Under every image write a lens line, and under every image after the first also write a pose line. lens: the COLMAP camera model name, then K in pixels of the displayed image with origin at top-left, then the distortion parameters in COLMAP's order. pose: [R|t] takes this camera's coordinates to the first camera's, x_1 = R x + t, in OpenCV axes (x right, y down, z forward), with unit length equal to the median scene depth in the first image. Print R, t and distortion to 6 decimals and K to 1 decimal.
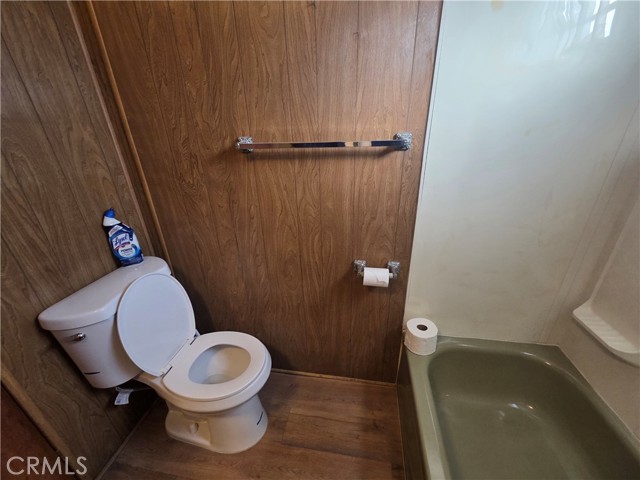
lens RADIAL K [[262.7, 0, 313.8], [0, 262.7, 236.7], [0, 0, 1]] dist [-0.003783, 0.000280]
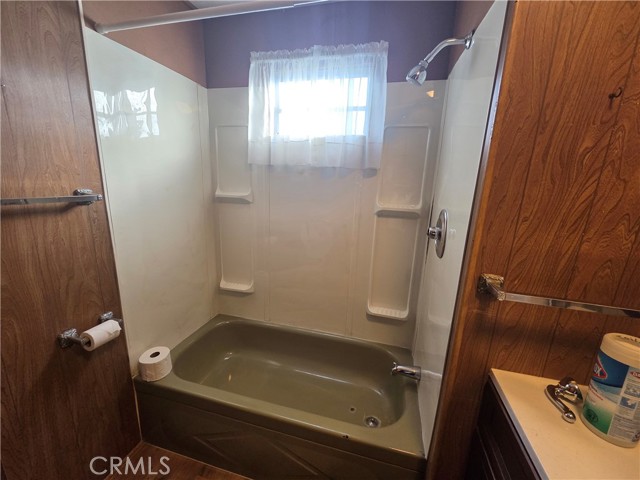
lens RADIAL K [[262.7, 0, 317.3], [0, 262.7, 240.4], [0, 0, 1]] dist [-0.003783, 0.000280]
pose [[0.088755, -0.181356, 0.979404, -0.596658], [0.369719, 0.919036, 0.136673, 0.003249], [-0.924895, 0.349974, 0.148620, 0.027289]]
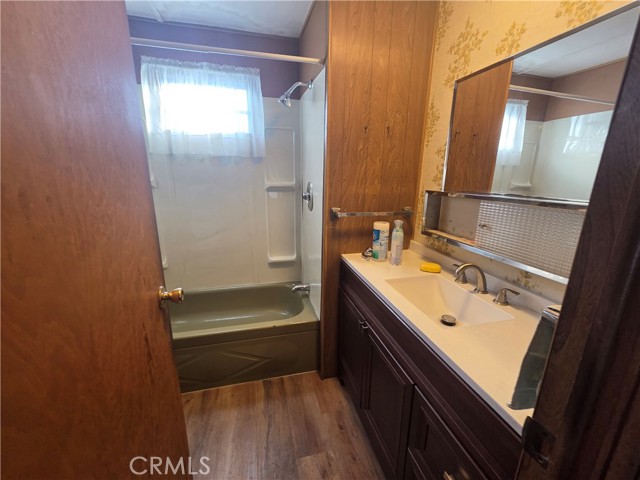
lens RADIAL K [[262.7, 0, 320.8], [0, 262.7, 241.2], [0, 0, 1]] dist [-0.003783, 0.000280]
pose [[-0.412213, -0.195503, 0.889864, -1.103189], [0.375645, 0.853355, 0.361492, -0.042331], [-0.830043, 0.483285, -0.278325, 0.256149]]
